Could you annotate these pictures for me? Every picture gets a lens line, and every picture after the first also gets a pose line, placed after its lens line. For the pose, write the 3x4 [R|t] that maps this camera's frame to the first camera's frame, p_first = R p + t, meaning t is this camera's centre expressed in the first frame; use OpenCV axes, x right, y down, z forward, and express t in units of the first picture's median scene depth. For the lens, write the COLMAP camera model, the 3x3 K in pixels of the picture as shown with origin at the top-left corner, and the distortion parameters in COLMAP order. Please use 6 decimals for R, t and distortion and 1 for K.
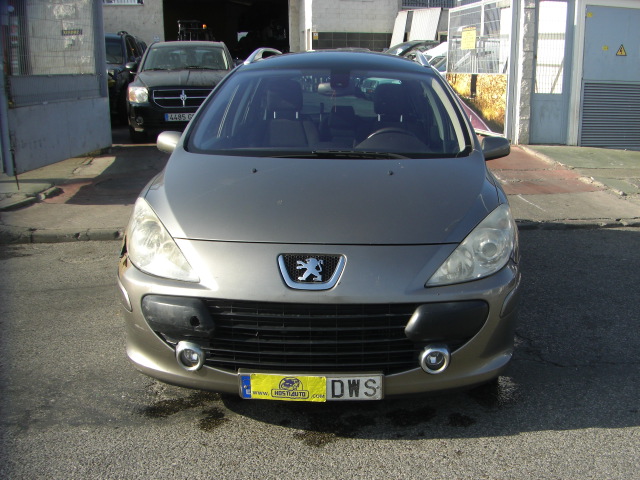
lens RADIAL K [[707.0, 0, 323.3], [0, 707.0, 240.4], [0, 0, 1]] dist [-0.136020, 0.000000]
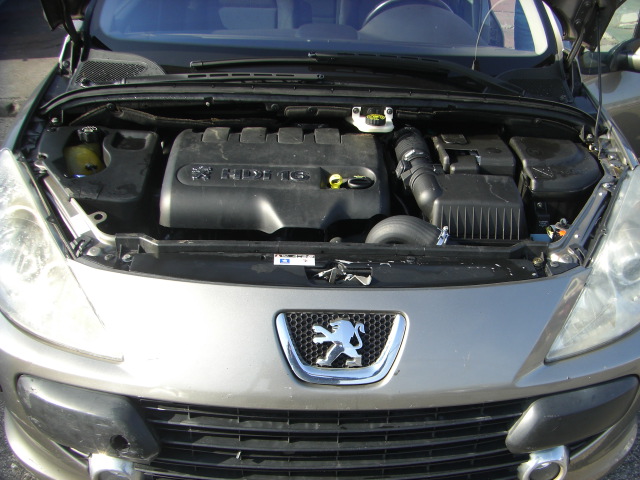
lens RADIAL K [[707.0, 0, 323.1], [0, 707.0, 242.1], [0, 0, 1]] dist [-0.136020, 0.000000]
pose [[0.994174, -0.014715, 0.106782, -0.083937], [-0.011772, 0.969891, 0.243256, -0.155329], [-0.107146, -0.243096, 0.964066, 0.520317]]
